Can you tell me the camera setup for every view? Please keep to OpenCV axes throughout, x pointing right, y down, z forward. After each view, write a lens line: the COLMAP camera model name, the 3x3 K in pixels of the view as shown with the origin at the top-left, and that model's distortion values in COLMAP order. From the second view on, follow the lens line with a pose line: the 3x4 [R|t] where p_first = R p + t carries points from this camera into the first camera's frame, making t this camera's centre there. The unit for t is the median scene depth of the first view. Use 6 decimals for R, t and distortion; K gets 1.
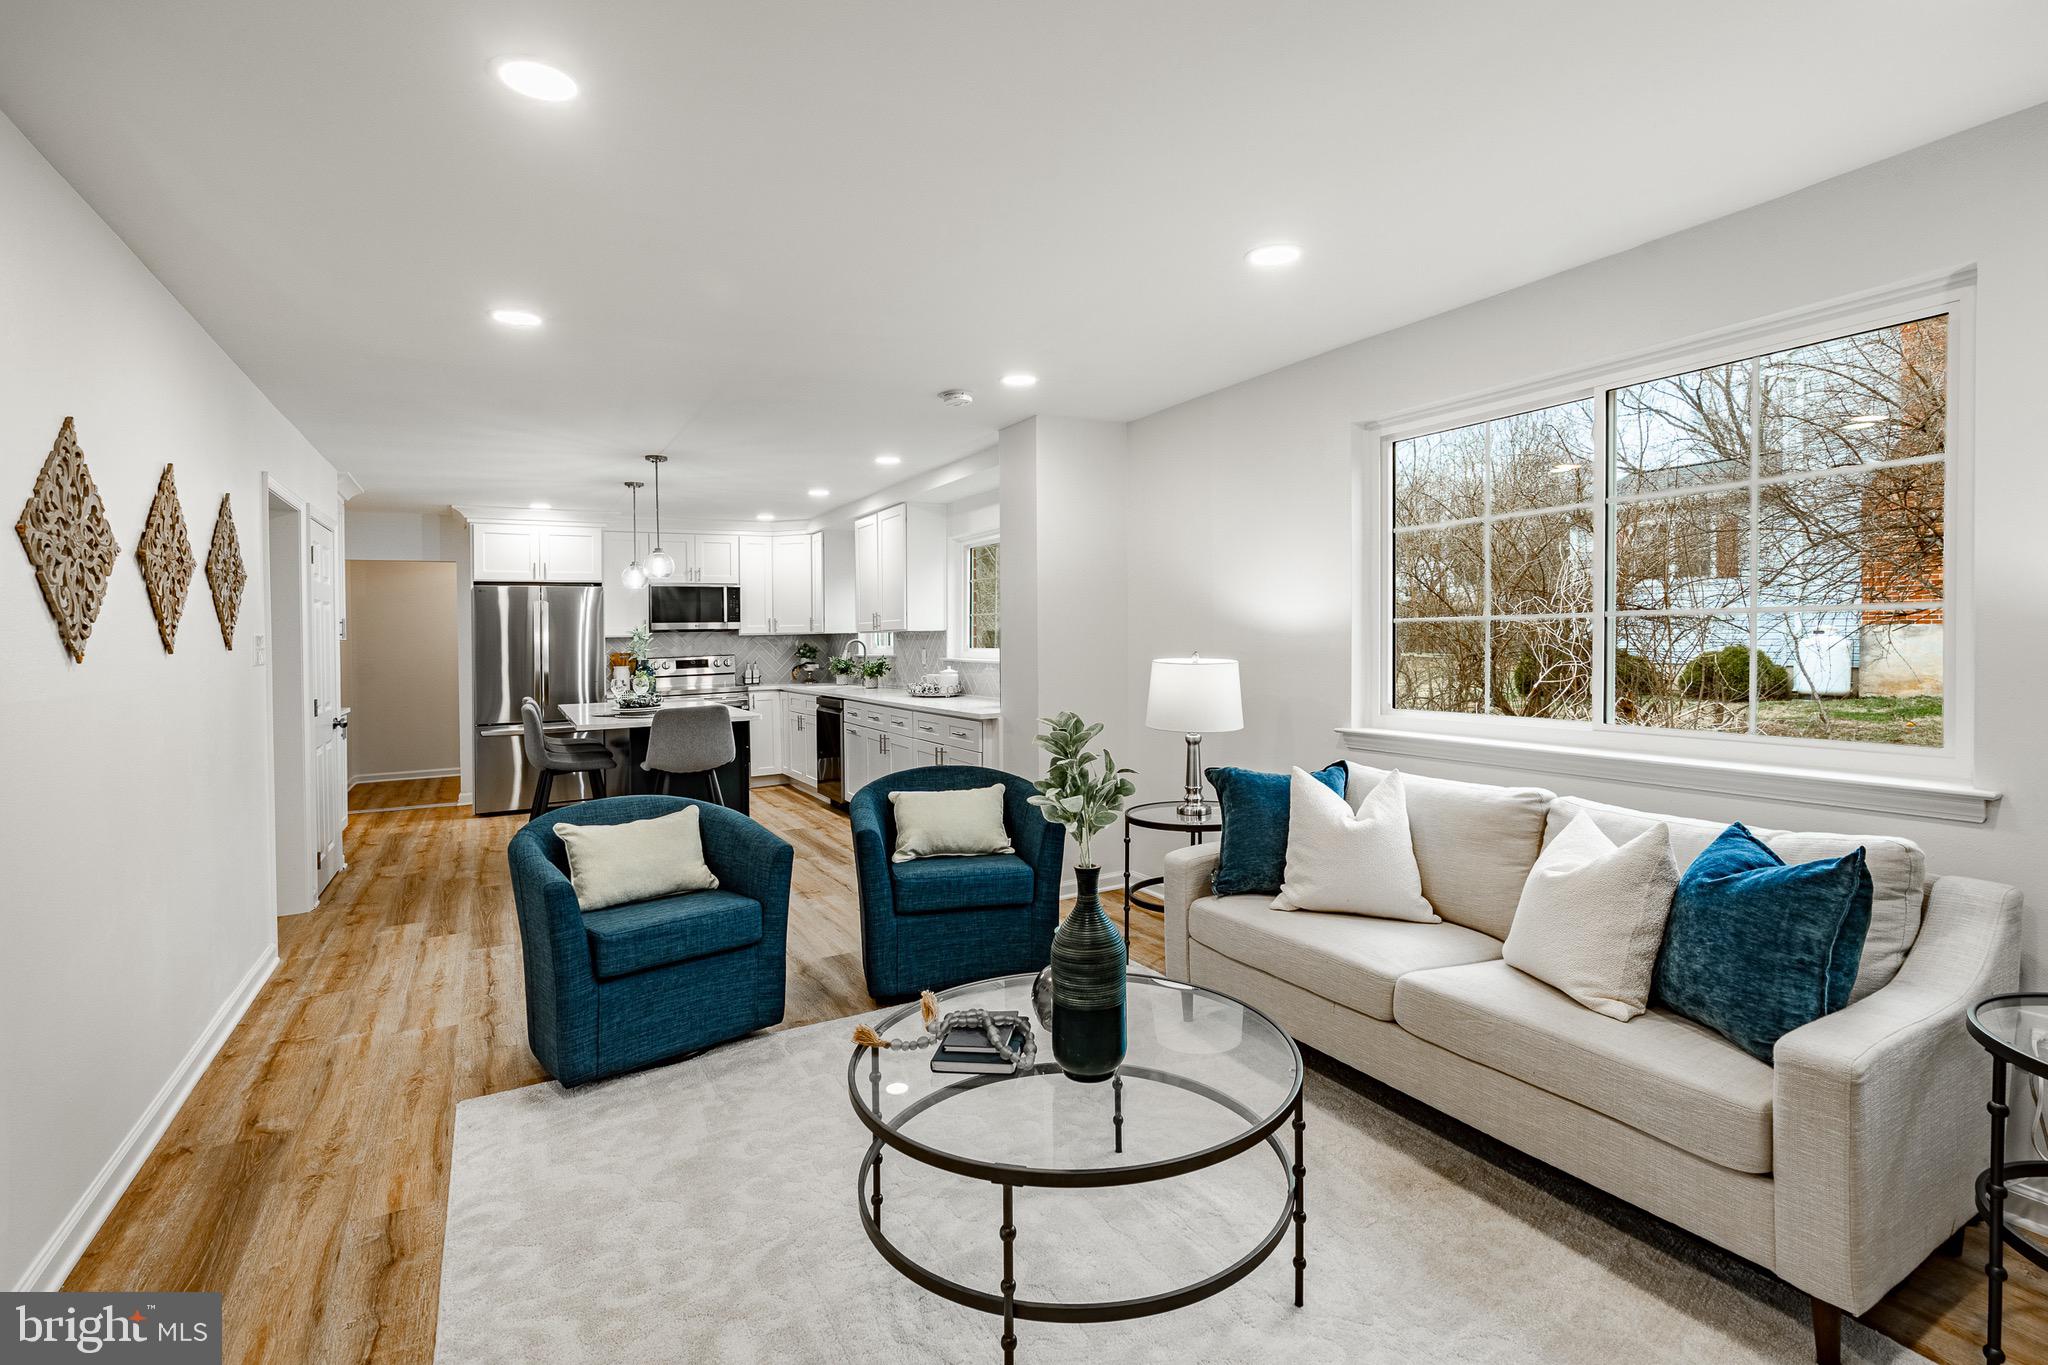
lens RADIAL K [[960.7, 0, 1060.2], [0, 960.7, 626.0], [0, 0, 1]] dist [-0.004047, -0.000039]
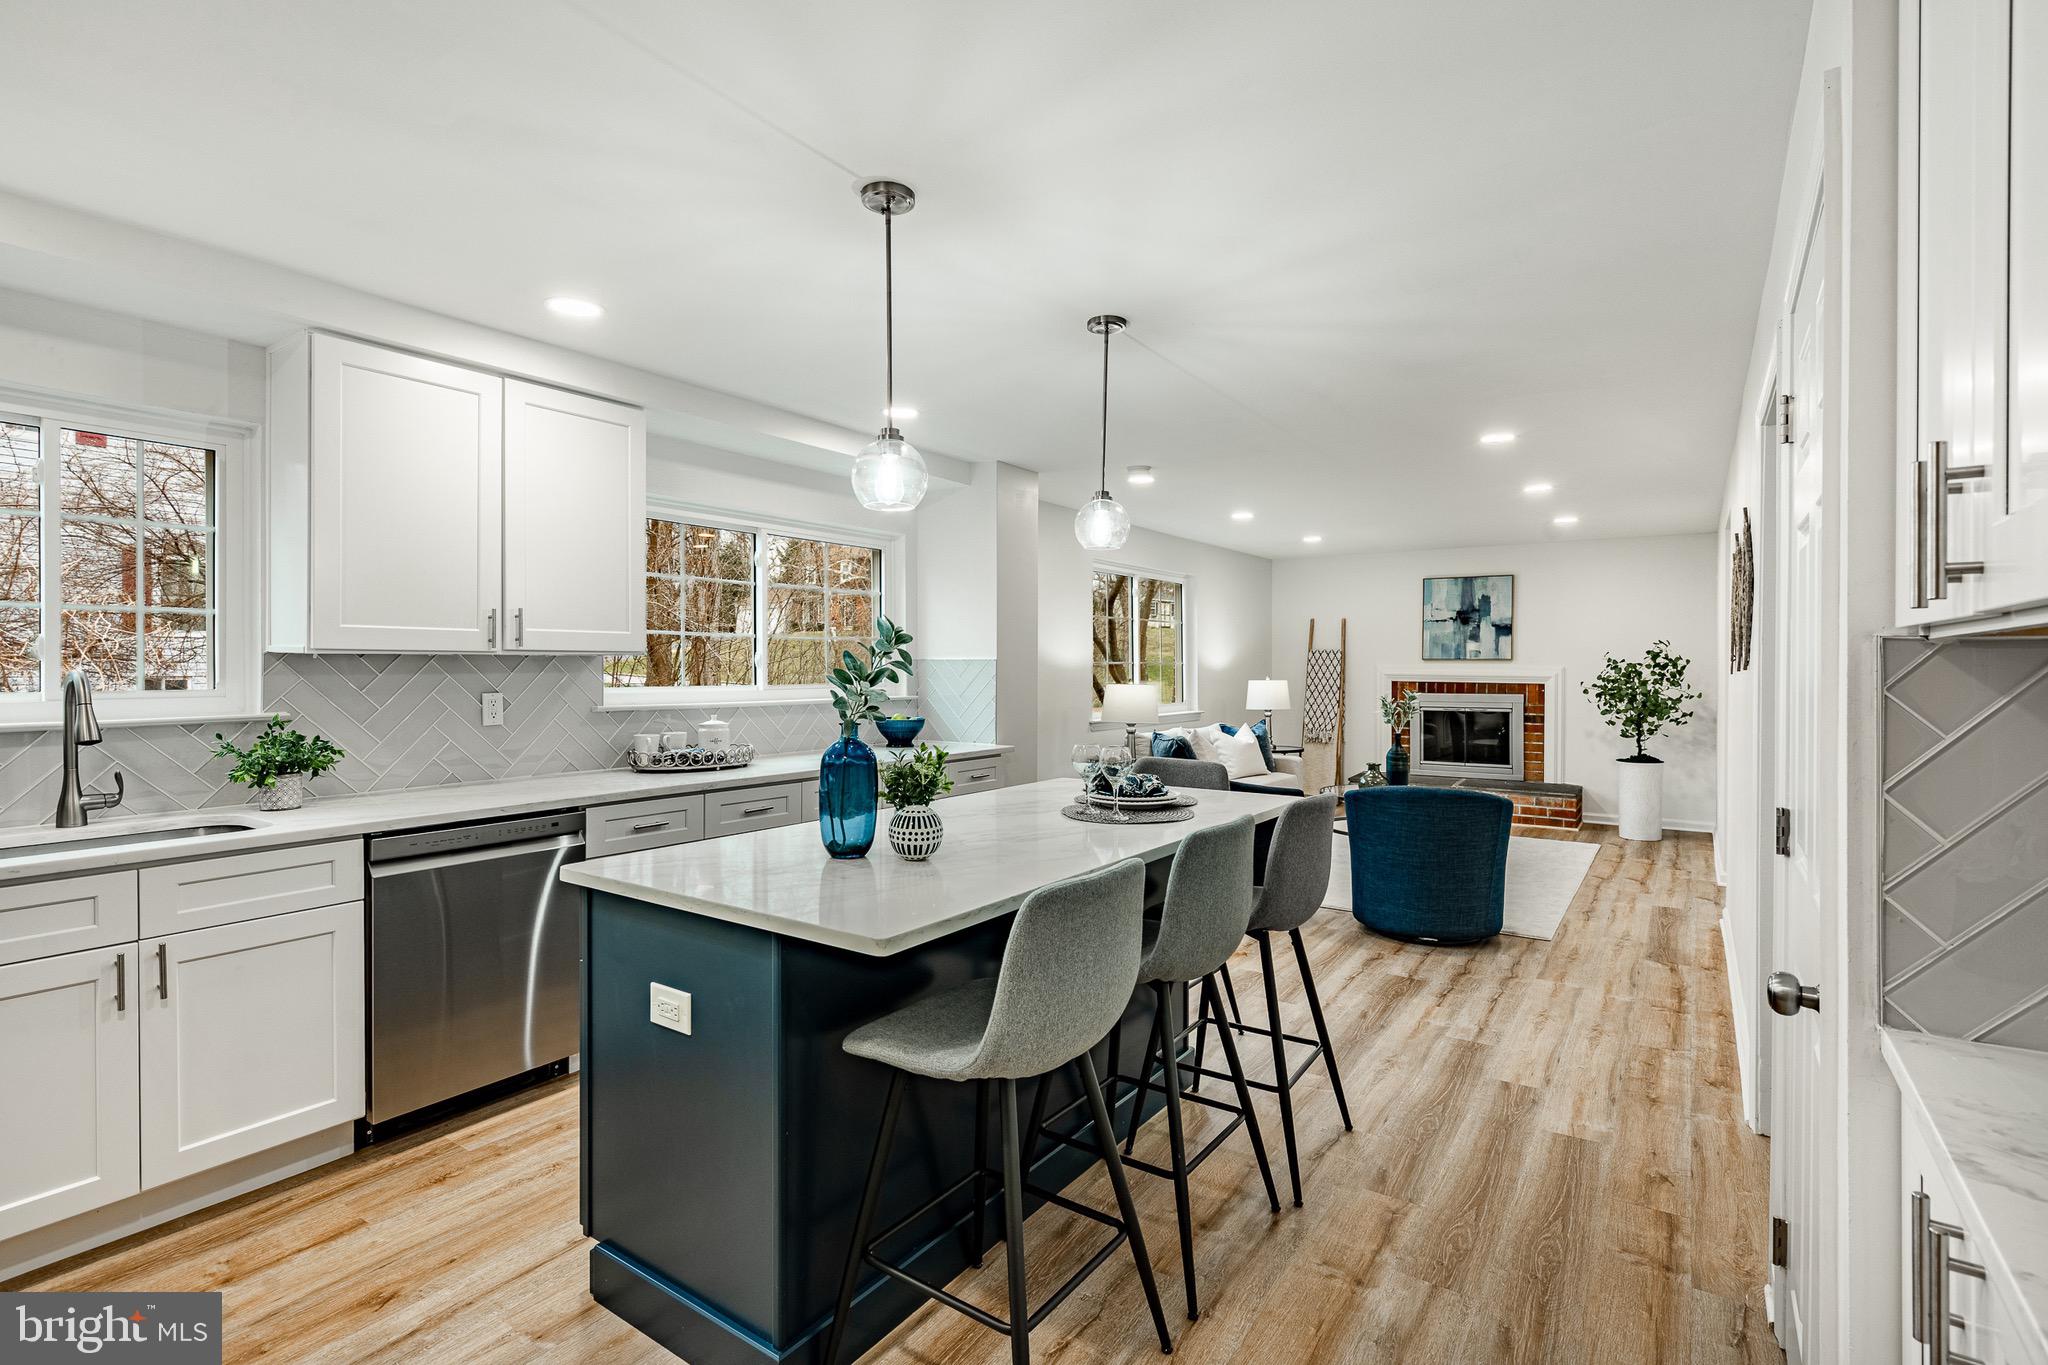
lens RADIAL K [[960.9, 0, 1017.9], [0, 960.9, 662.5], [0, 0, 1]] dist [-0.001257, 0.000634]
pose [[-0.416109, 0.021637, 0.909057, -1.532833], [-0.002390, 0.999687, -0.024889, 0.047488], [-0.909312, -0.012529, -0.415927, 2.197644]]
